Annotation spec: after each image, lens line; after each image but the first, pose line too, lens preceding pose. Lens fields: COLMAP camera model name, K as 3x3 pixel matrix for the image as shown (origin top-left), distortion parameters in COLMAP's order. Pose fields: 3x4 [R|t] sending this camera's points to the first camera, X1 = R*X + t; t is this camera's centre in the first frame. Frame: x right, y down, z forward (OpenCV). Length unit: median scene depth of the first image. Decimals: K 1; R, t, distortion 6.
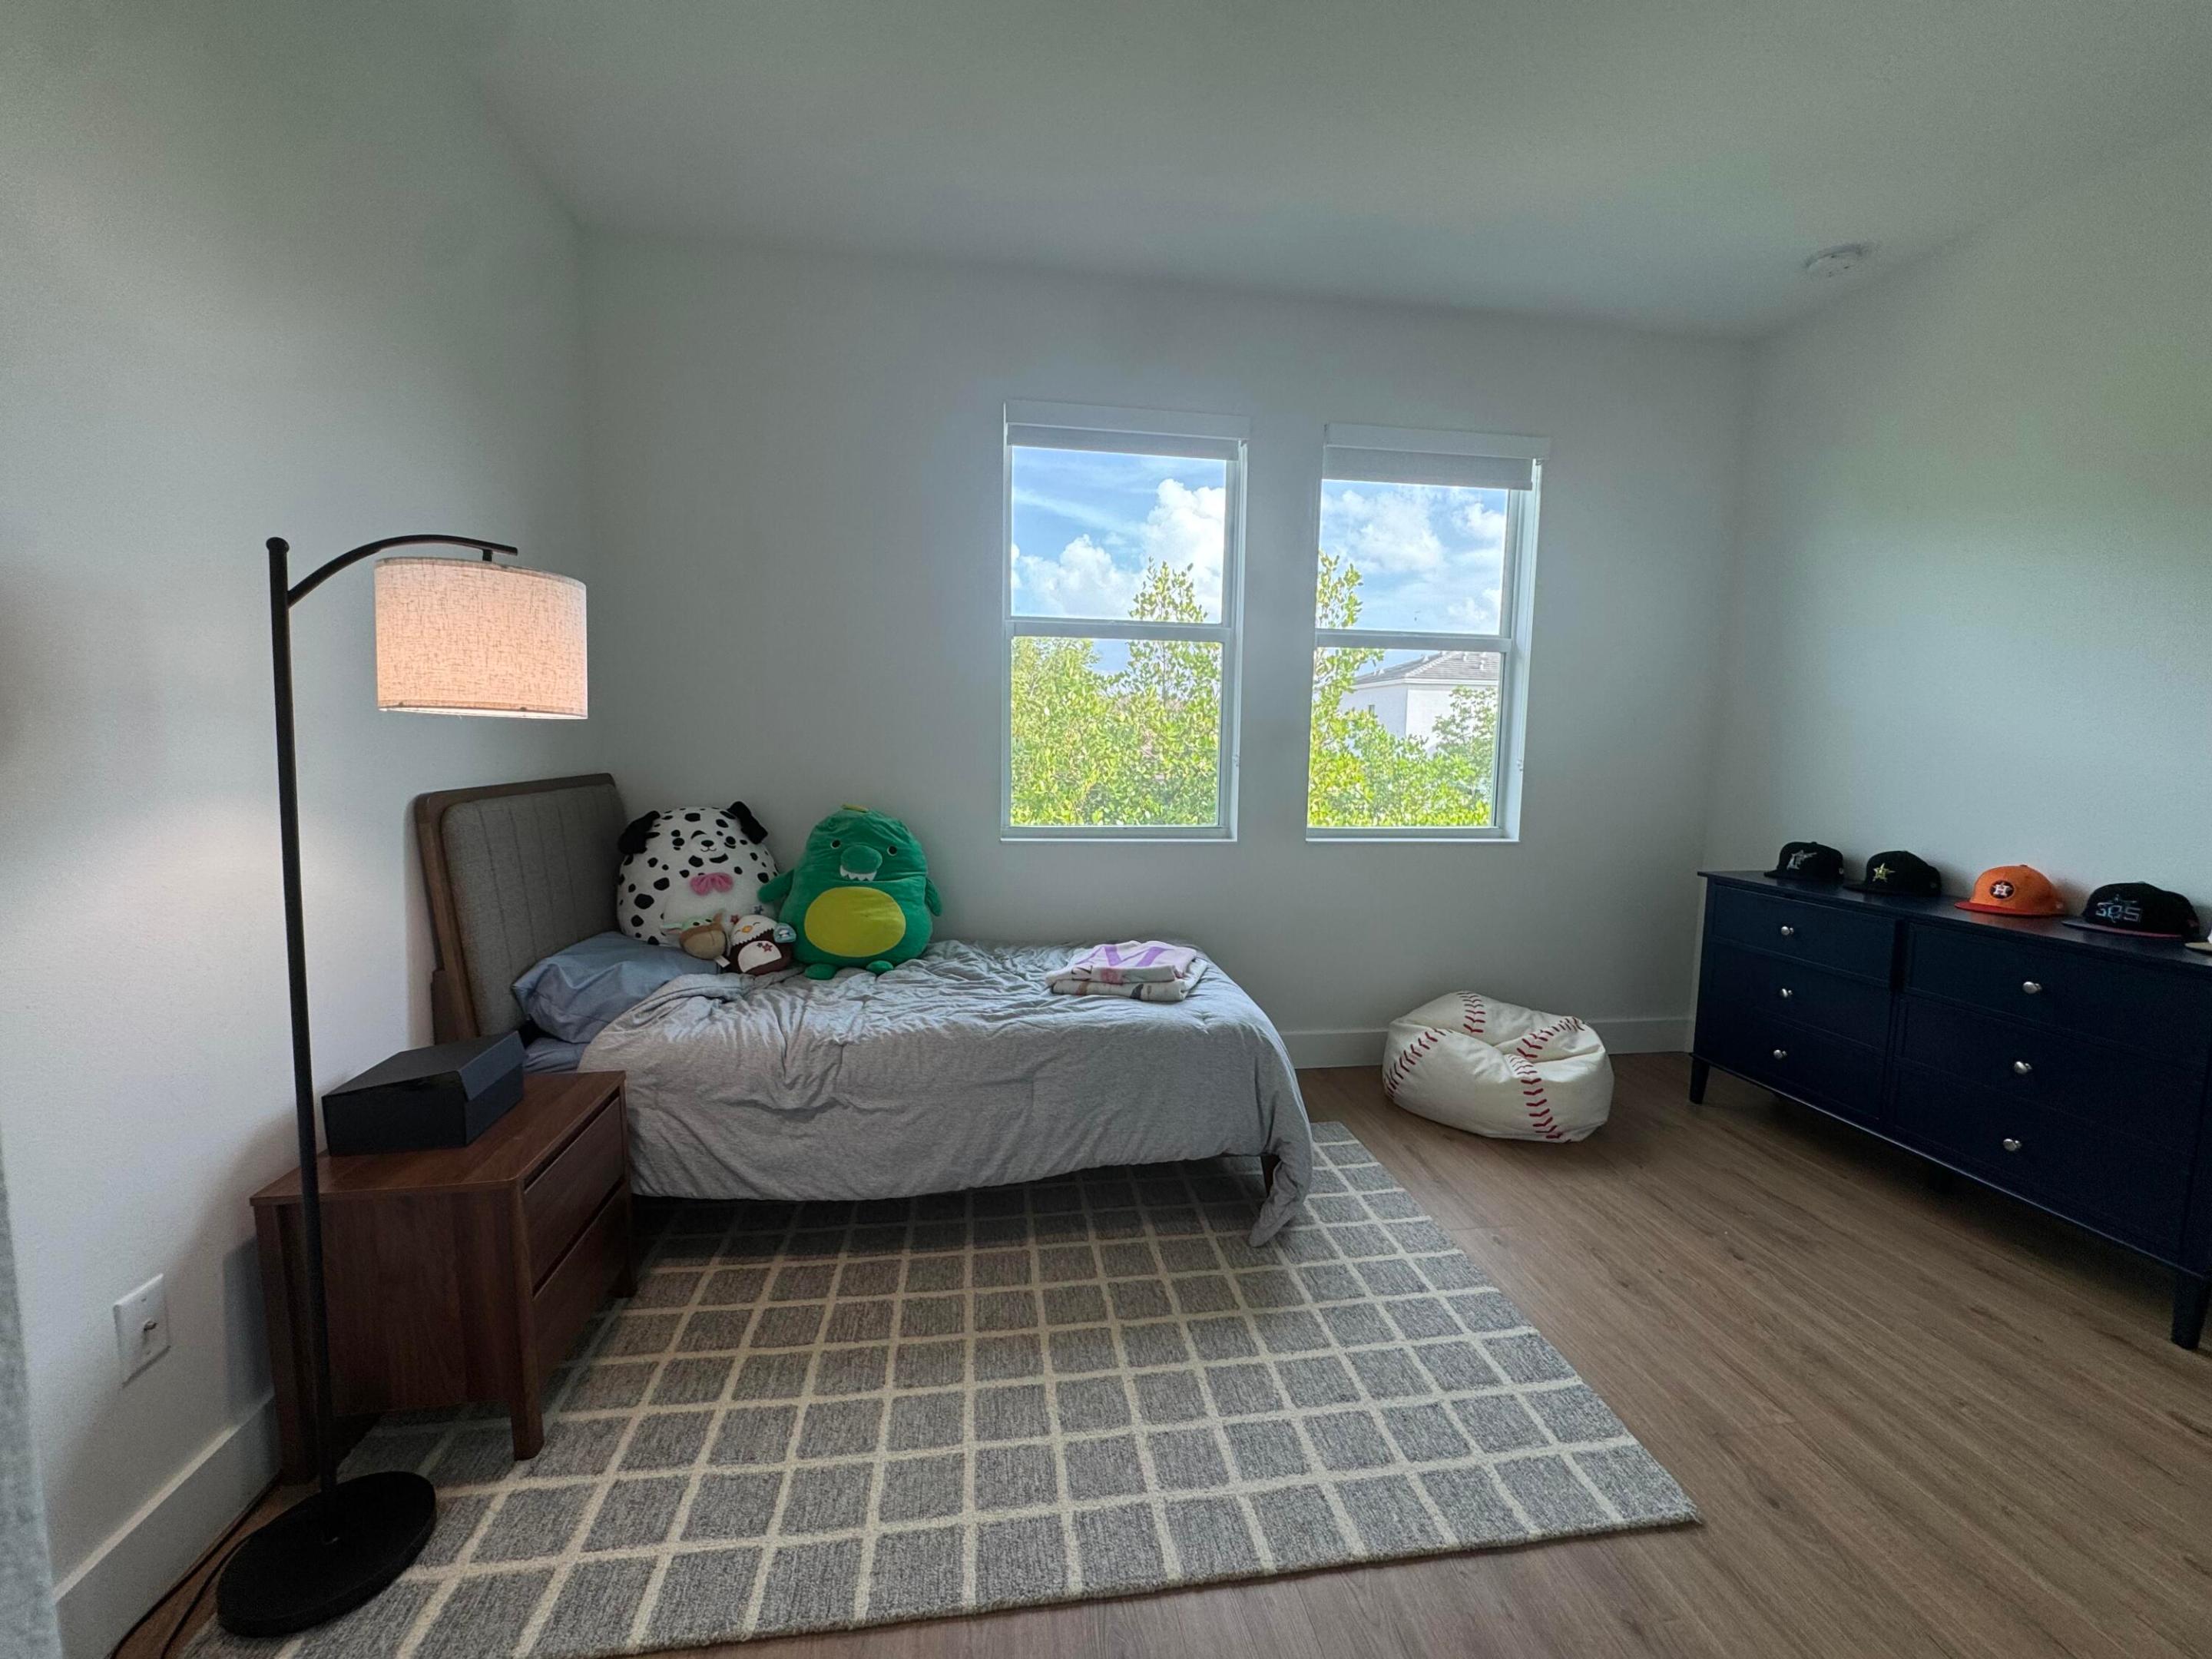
lens RADIAL K [[883.2, 0, 1107.0], [0, 883.2, 810.1], [0, 0, 1]] dist [-0.002174, -0.000104]
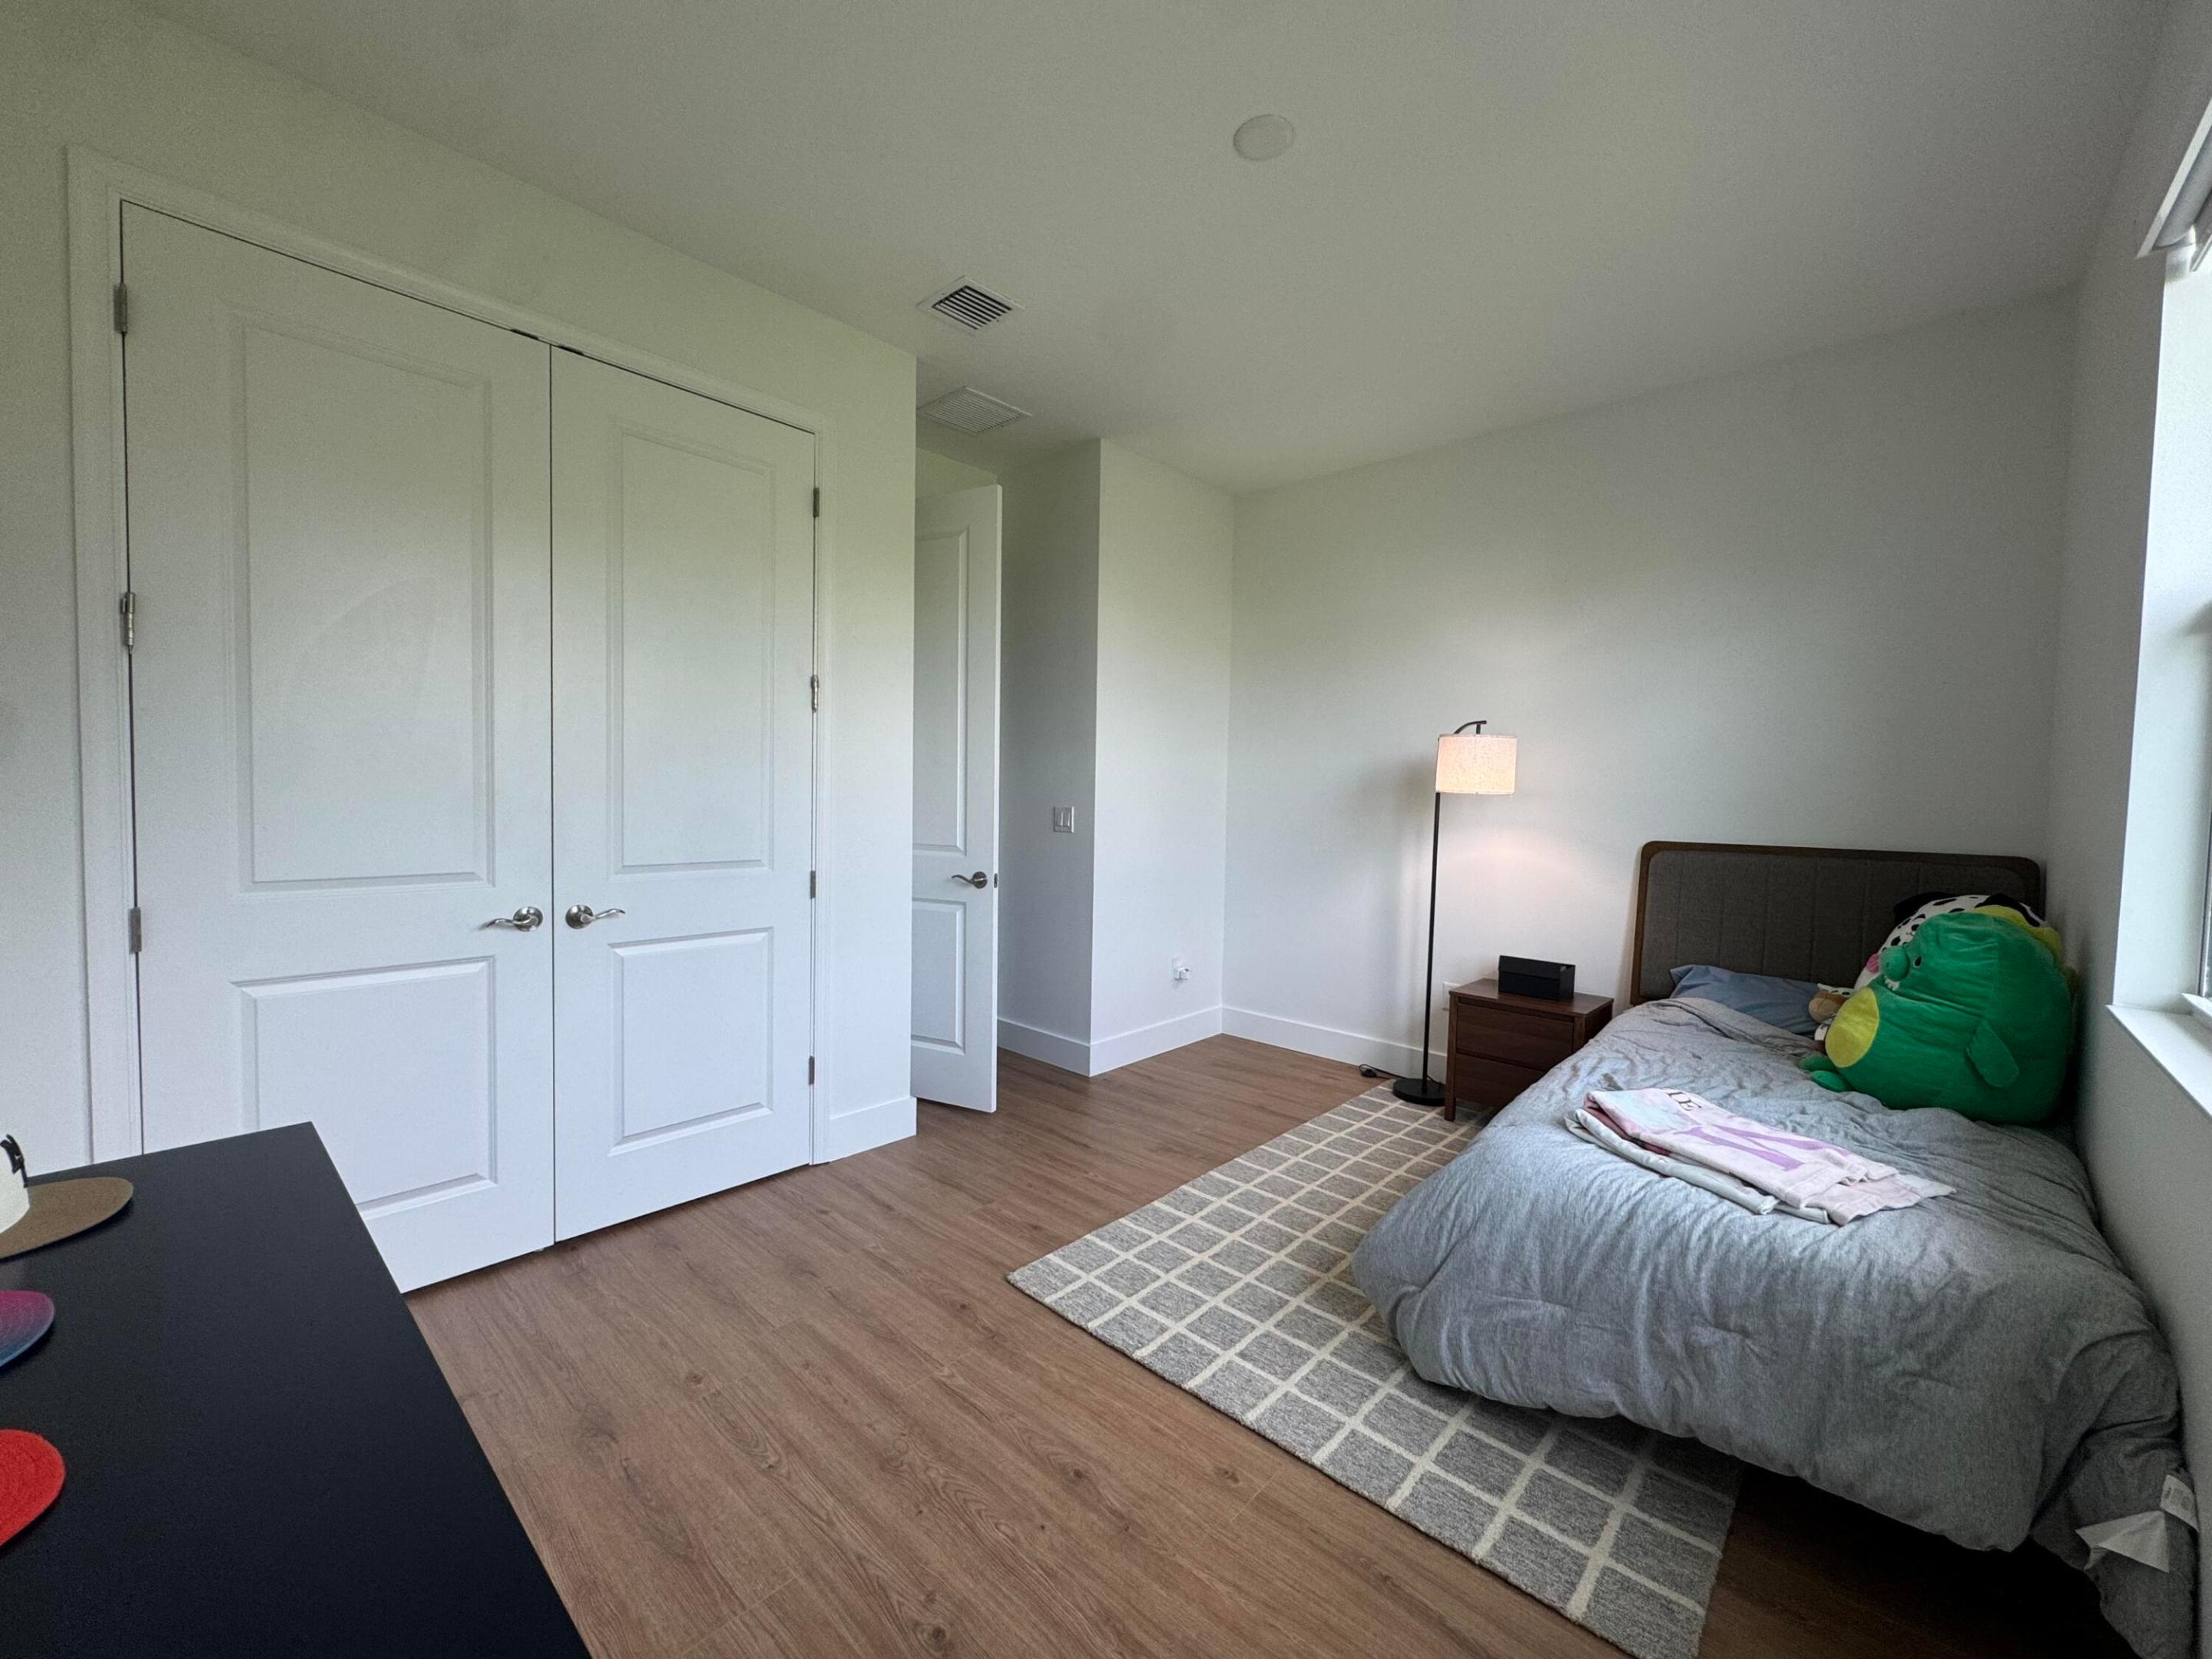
lens RADIAL K [[883.2, 0, 1110.9], [0, 883.2, 823.1], [0, 0, 1]] dist [-0.002174, -0.000104]
pose [[-0.774915, -0.007490, -0.632021, 1.286467], [-0.084367, 0.992208, 0.091682, -0.138817], [0.626409, 0.124367, -0.769509, 1.870412]]
